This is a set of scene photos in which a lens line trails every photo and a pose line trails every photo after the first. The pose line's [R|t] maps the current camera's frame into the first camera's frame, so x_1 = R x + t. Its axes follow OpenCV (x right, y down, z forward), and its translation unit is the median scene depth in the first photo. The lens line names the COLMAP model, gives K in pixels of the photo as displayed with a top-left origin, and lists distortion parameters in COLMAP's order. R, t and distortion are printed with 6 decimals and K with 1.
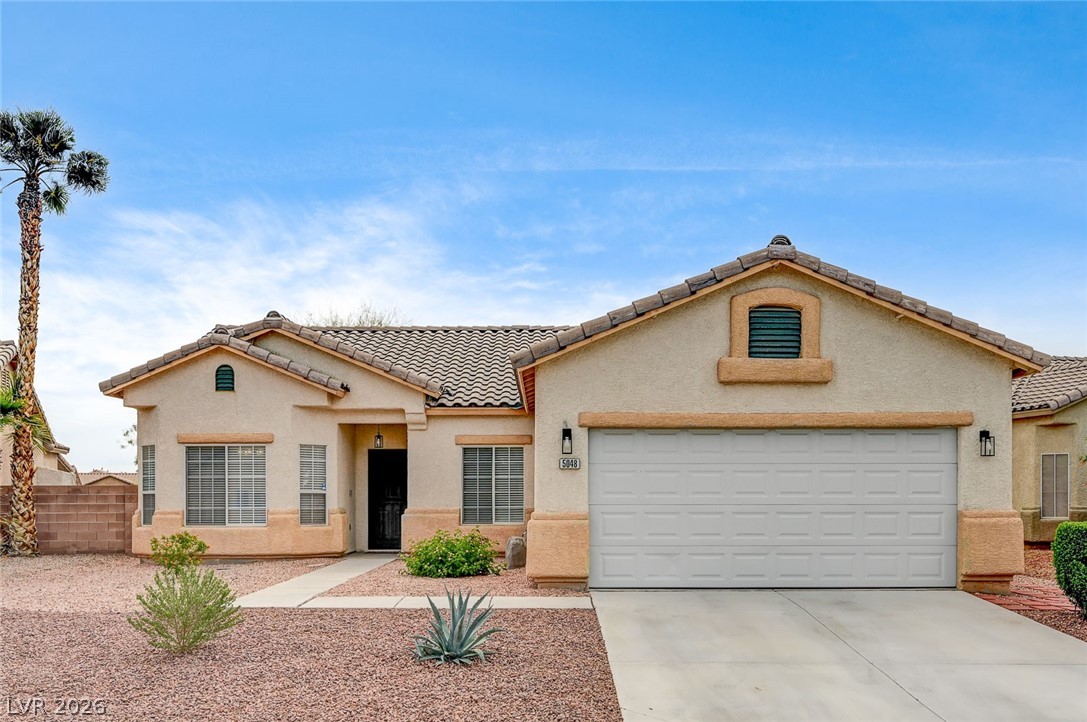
lens RADIAL K [[912.1, 0, 544.1], [0, 912.1, 364.9], [0, 0, 1]] dist [0.016190, 0.003758]
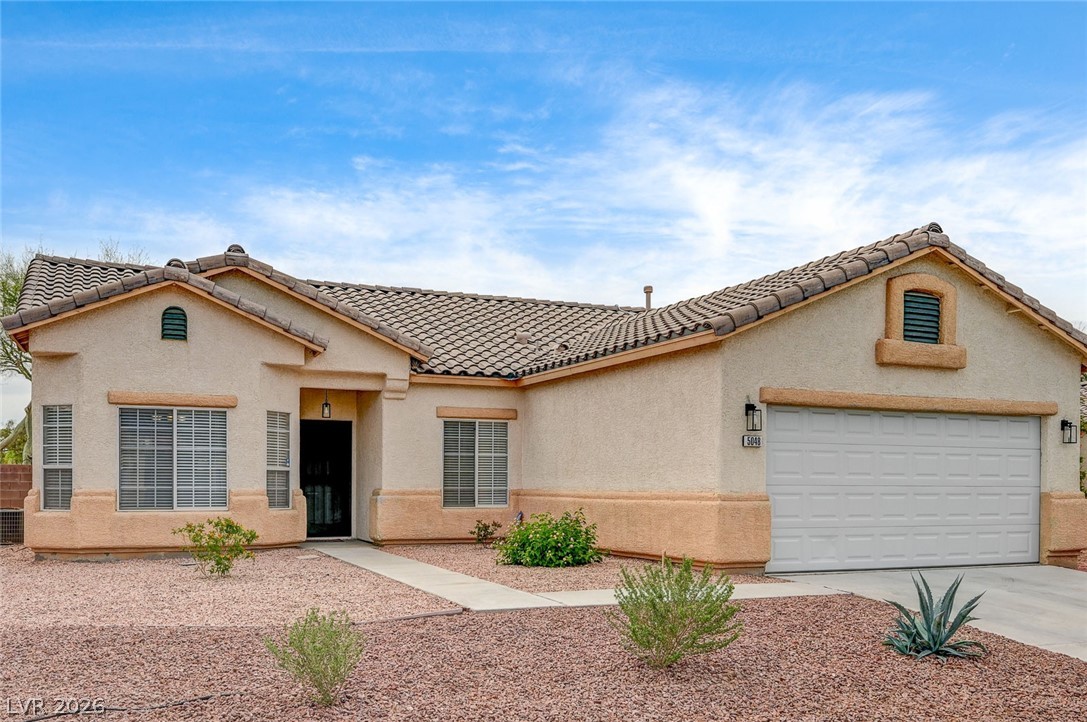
lens RADIAL K [[940.9, 0, 543.4], [0, 940.9, 356.5], [0, 0, 1]] dist [0.015204, 0.008711]
pose [[0.923690, 0.057058, 0.378869, -0.465482], [-0.061985, 0.998077, 0.000810, 0.029041], [-0.378094, -0.024232, 0.925450, 0.160694]]
